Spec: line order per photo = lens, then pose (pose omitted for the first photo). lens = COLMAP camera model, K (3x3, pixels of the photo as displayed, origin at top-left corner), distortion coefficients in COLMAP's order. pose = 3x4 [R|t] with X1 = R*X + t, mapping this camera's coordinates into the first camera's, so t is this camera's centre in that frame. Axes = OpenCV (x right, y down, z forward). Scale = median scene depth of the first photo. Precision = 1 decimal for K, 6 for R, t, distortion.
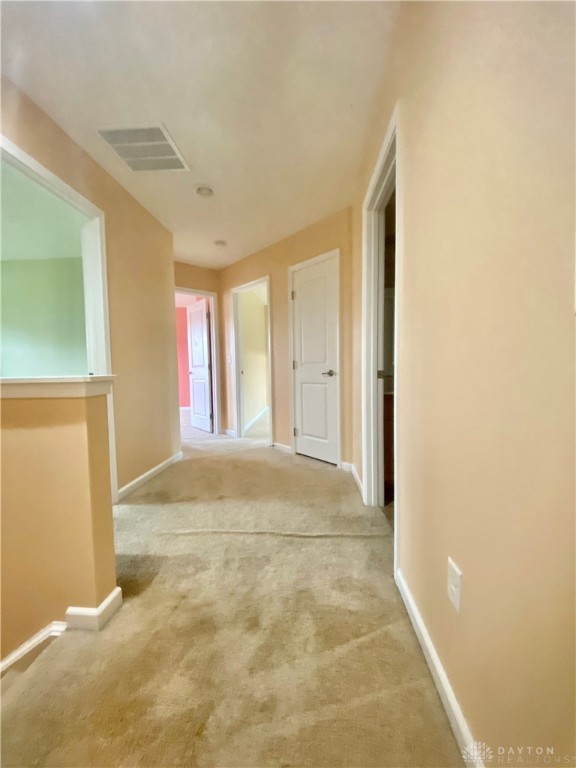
lens RADIAL K [[310.7, 0, 289.2], [0, 310.7, 384.5], [0, 0, 1]] dist [0.025037, -0.023998]
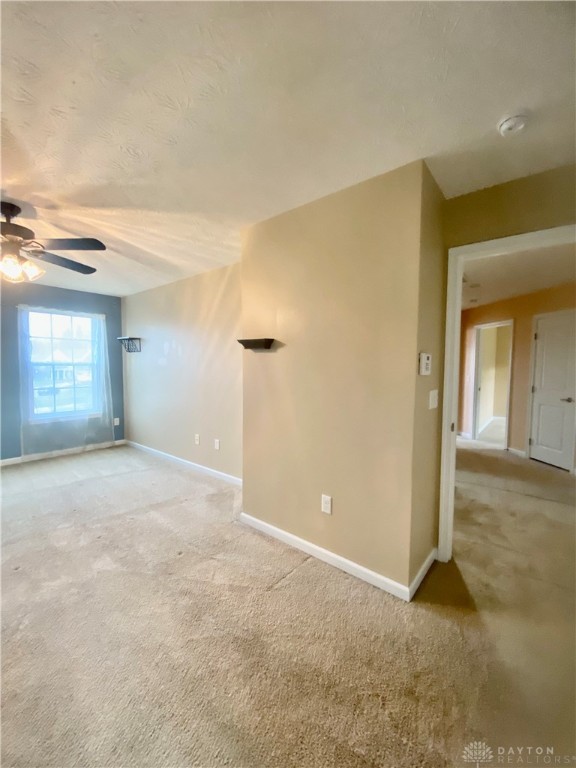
lens RADIAL K [[310.7, 0, 289.2], [0, 310.7, 384.5], [0, 0, 1]] dist [0.025037, -0.023998]
pose [[0.813137, 0.056379, -0.579336, -0.058276], [-0.049751, 0.998388, 0.027331, -0.071433], [0.579943, 0.006599, 0.814630, -0.658752]]
